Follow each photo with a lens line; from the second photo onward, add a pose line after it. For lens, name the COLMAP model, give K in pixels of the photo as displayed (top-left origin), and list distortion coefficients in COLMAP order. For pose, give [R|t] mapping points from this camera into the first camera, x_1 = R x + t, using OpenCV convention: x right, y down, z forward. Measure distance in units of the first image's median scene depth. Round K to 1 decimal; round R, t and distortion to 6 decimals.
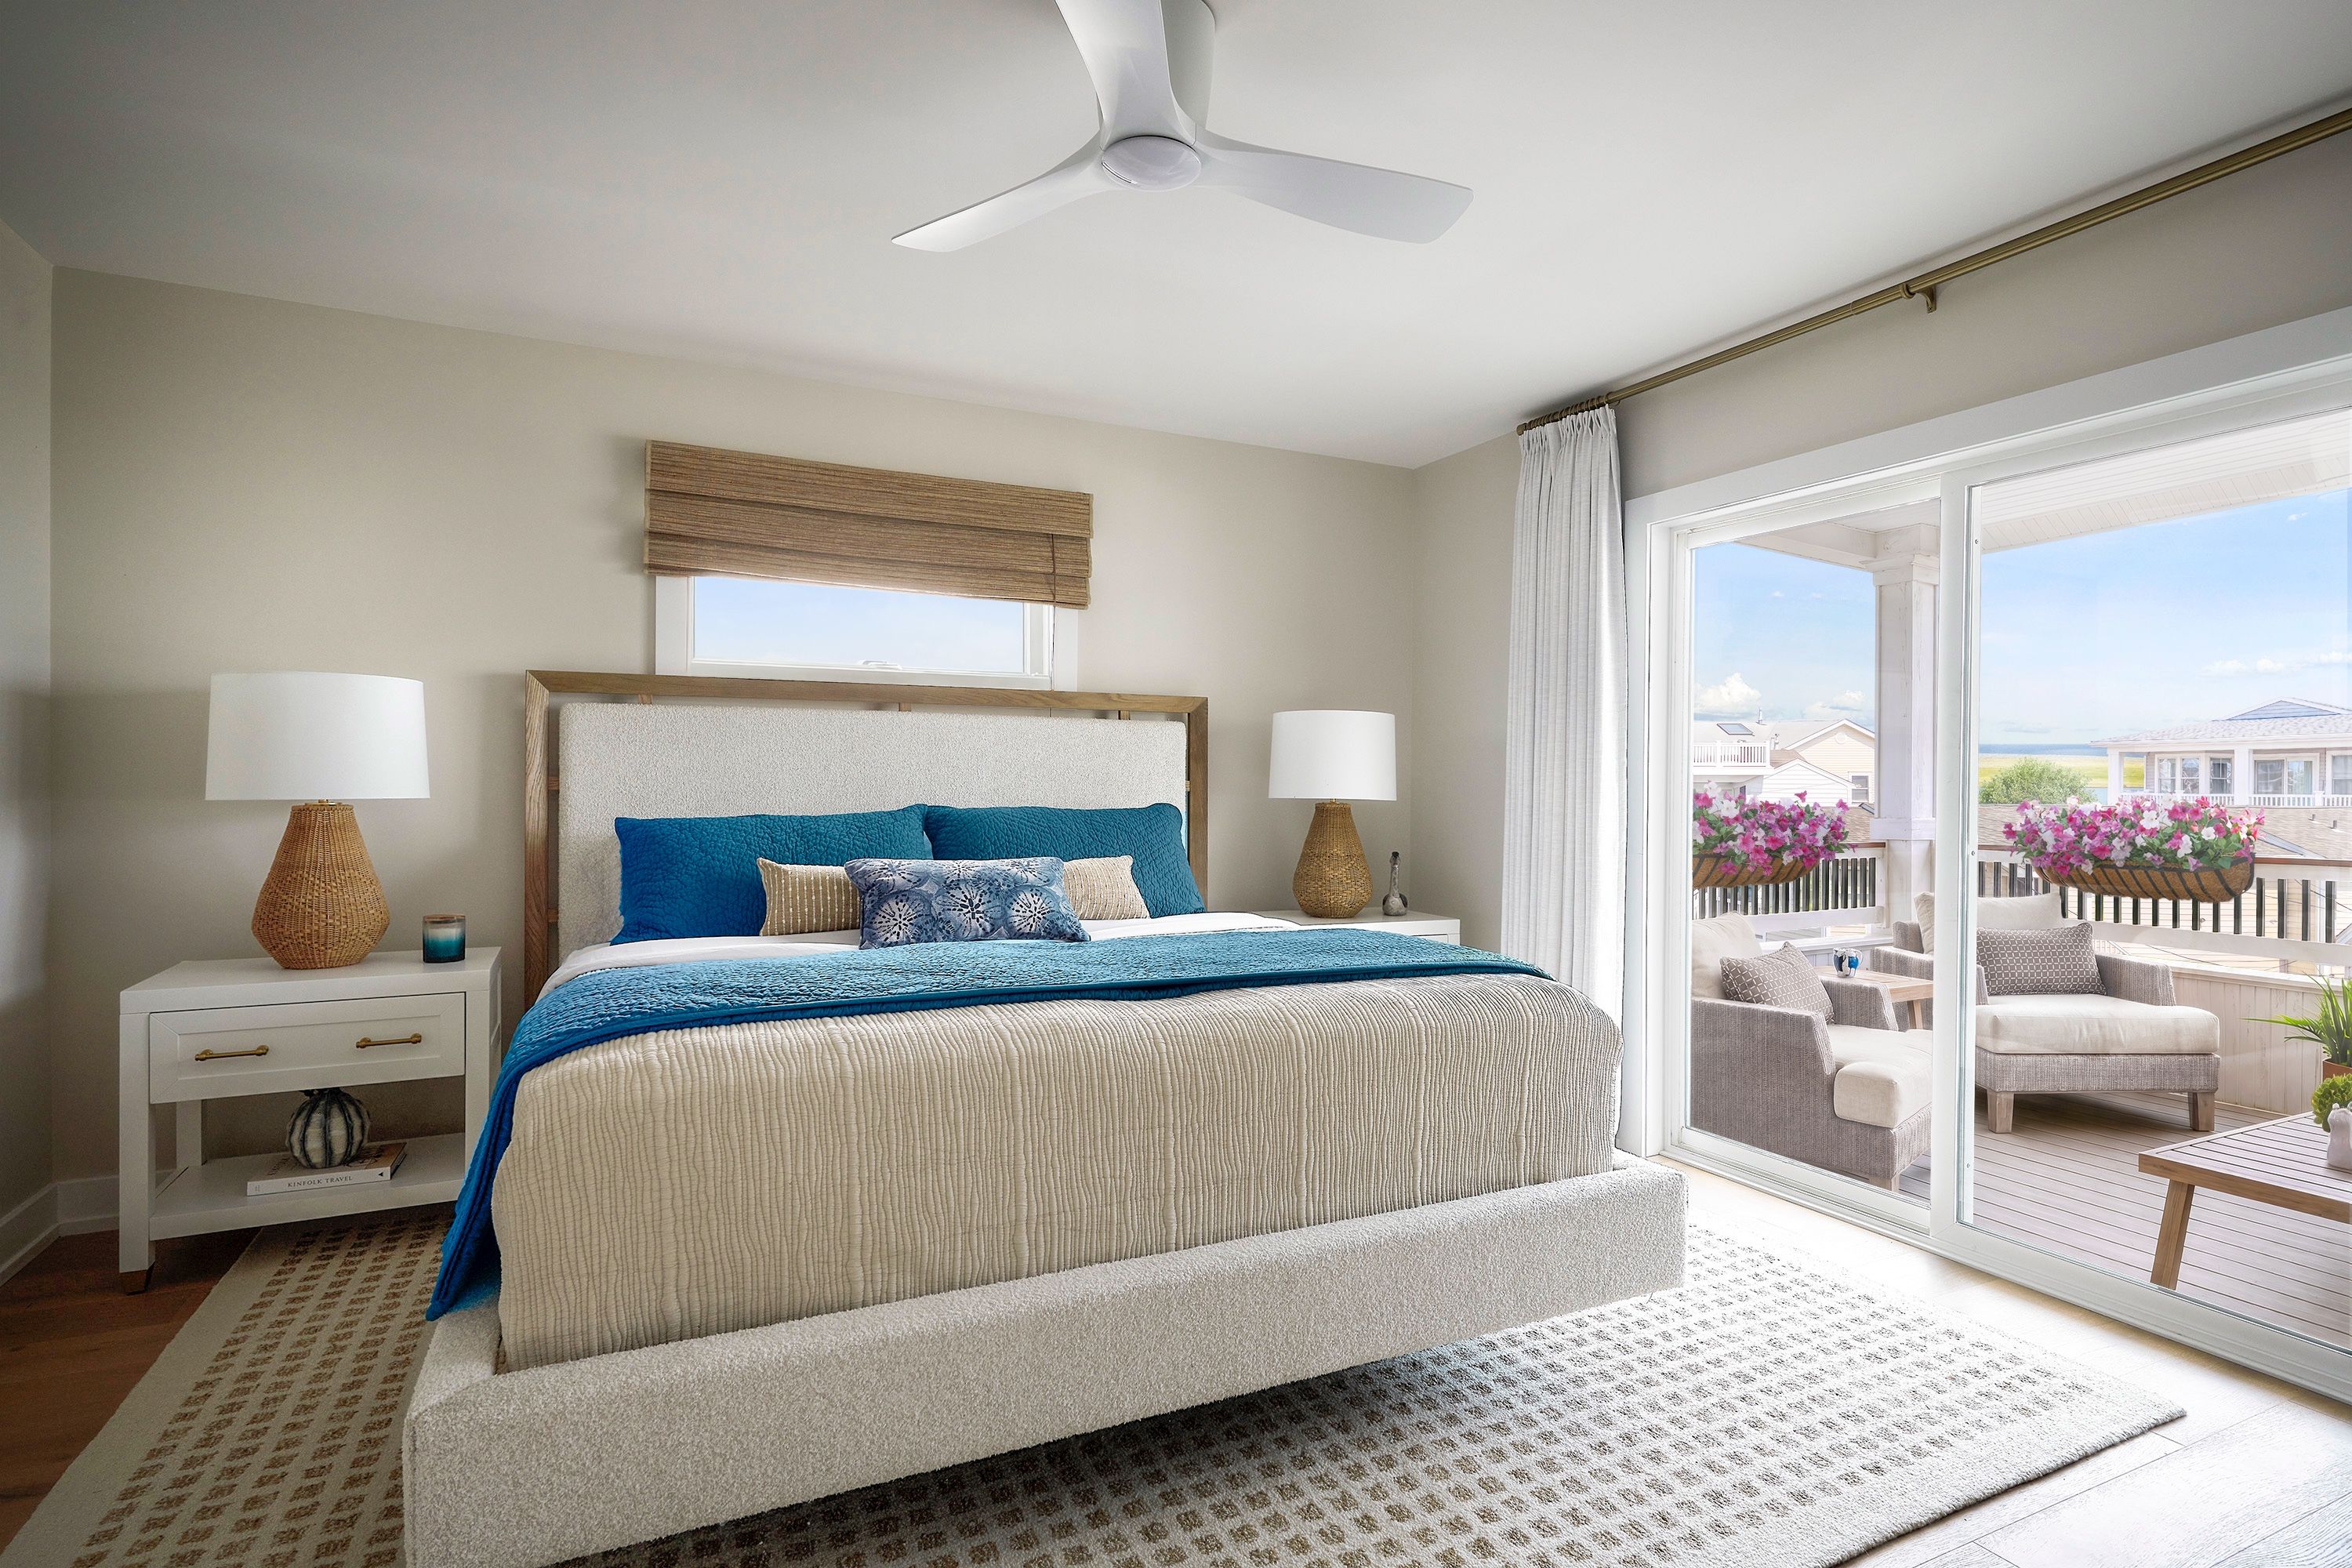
lens RADIAL K [[1166.7, 0, 1176.0], [0, 1166.7, 784.0], [0, 0, 1]] dist [0.000472, 0.000027]
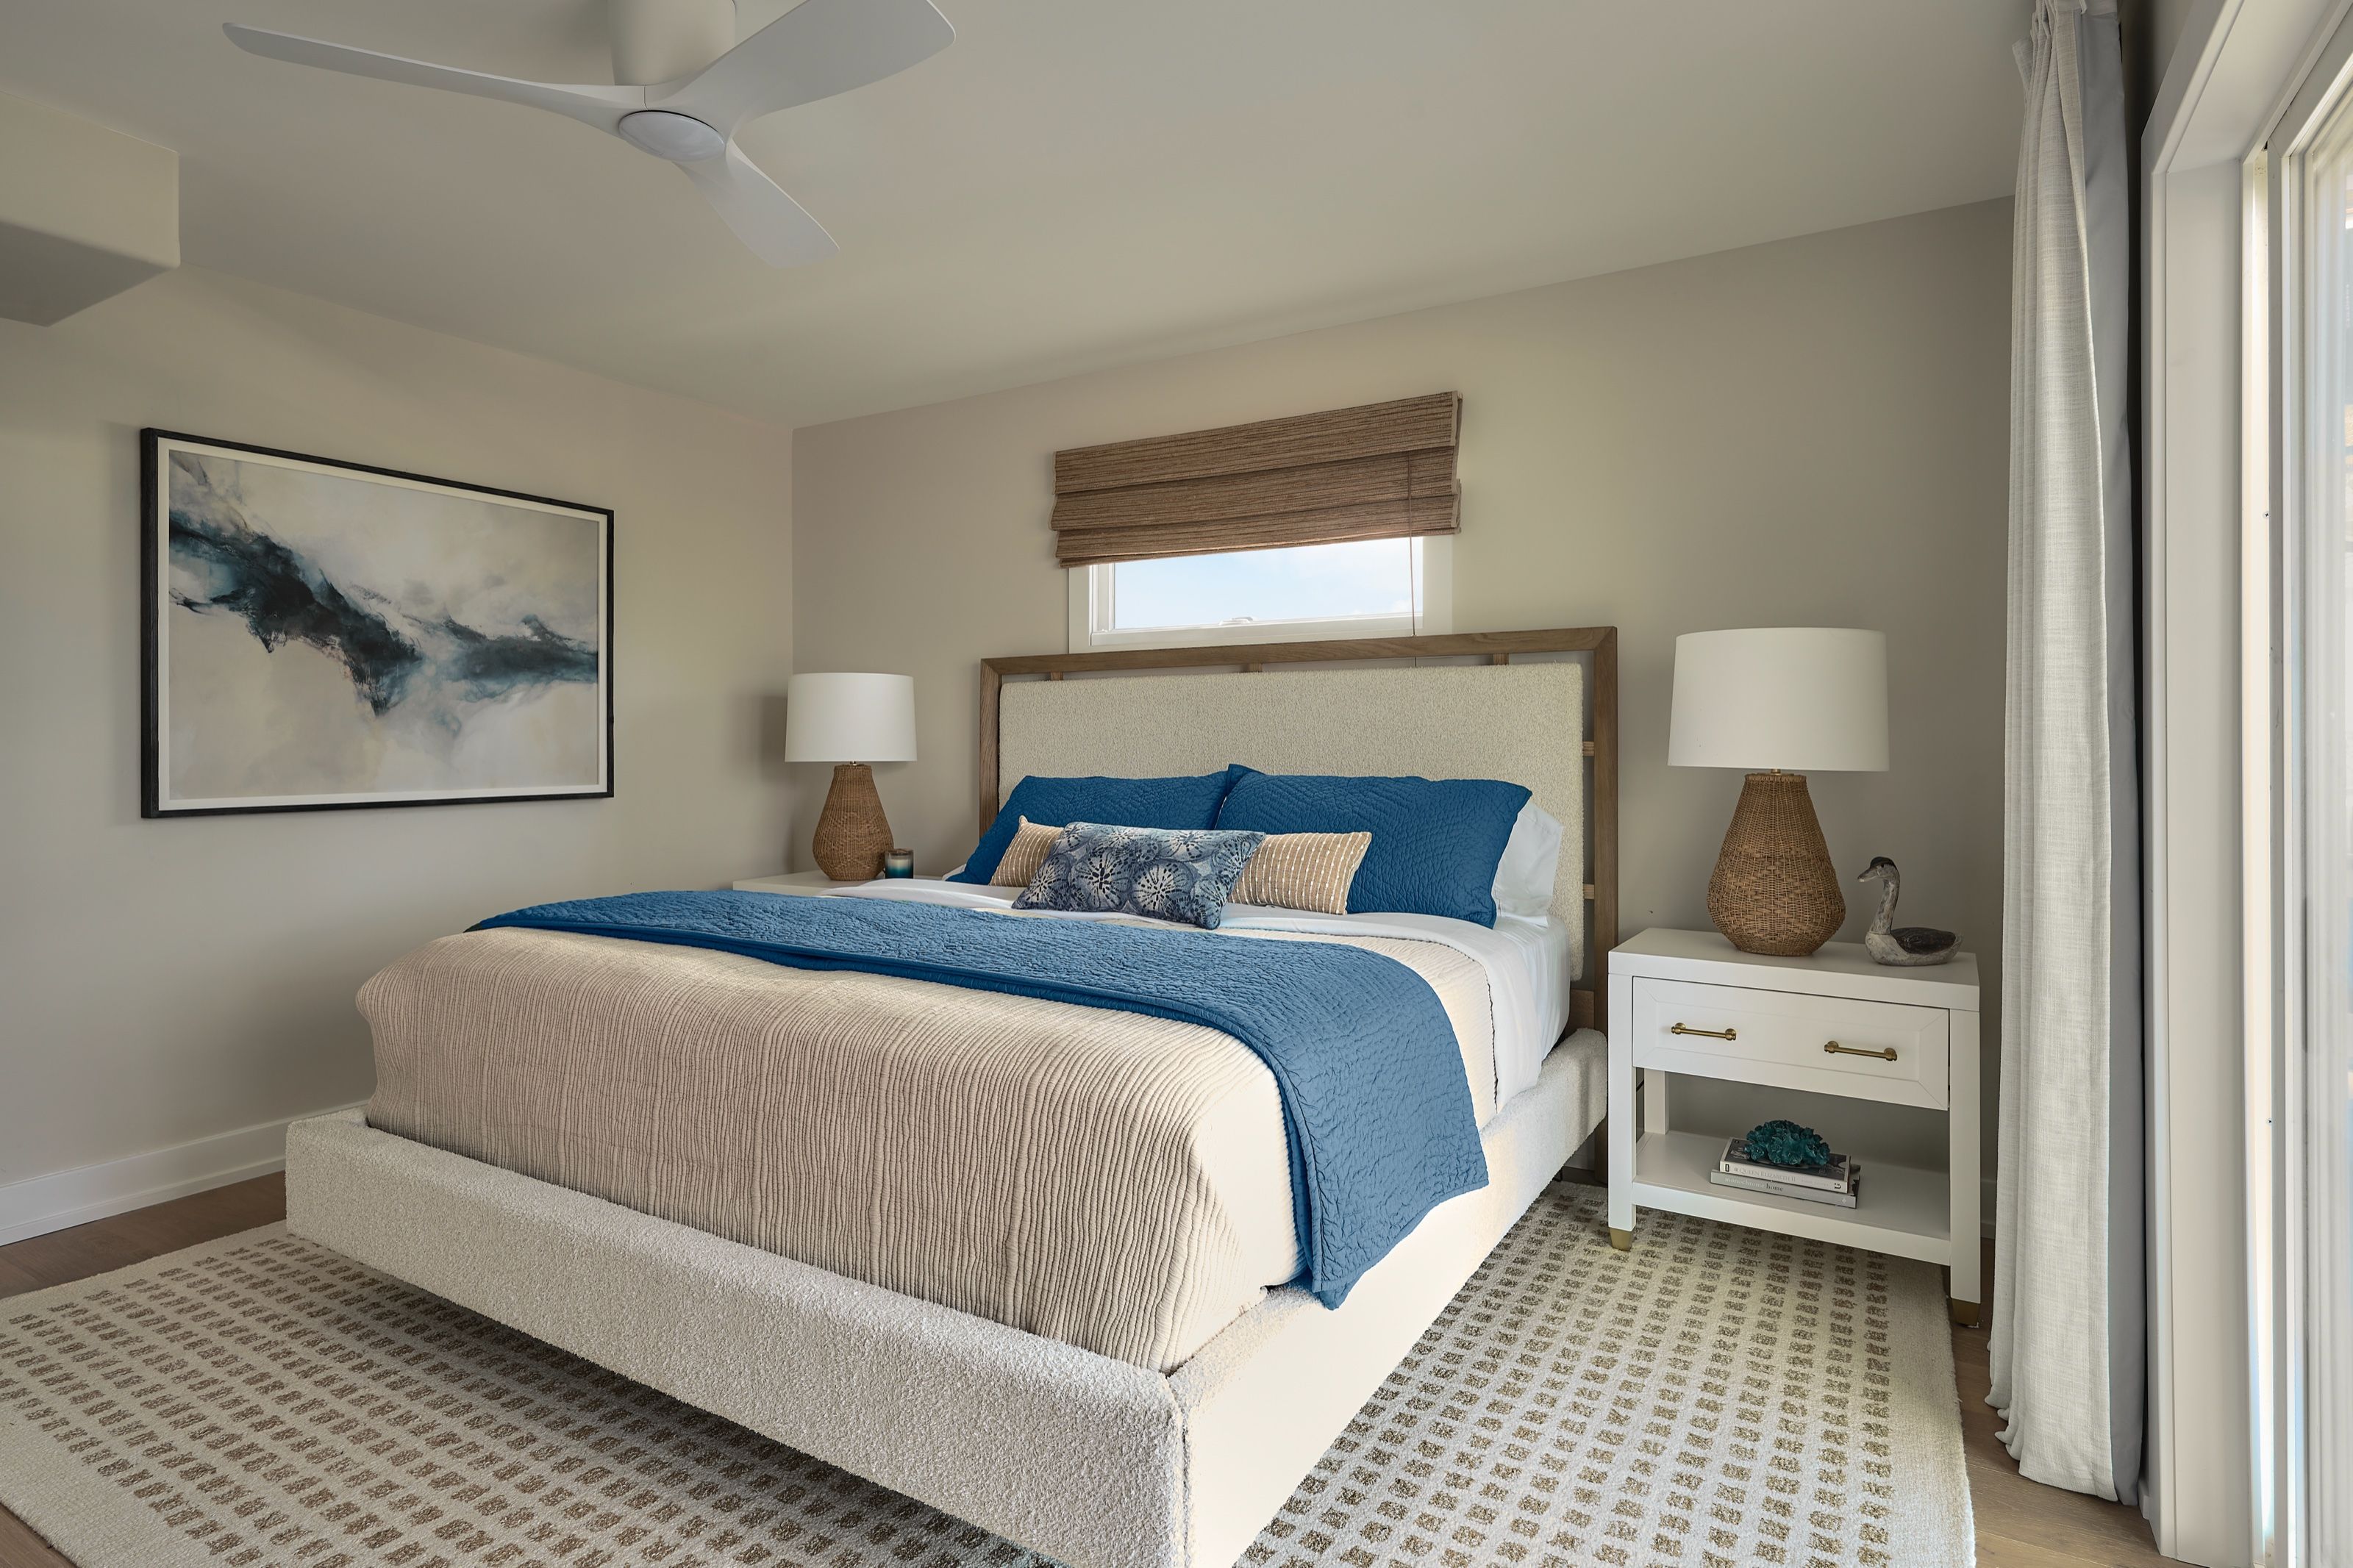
lens RADIAL K [[1222.6, 0, 1177.0], [0, 1222.6, 719.8], [0, 0, 1]] dist [-0.025199, 0.000148]
pose [[0.556523, -0.027806, -0.830367, 0.613238], [0.003929, 0.999517, -0.030837, 0.007307], [0.830823, 0.013899, 0.556363, 0.435434]]
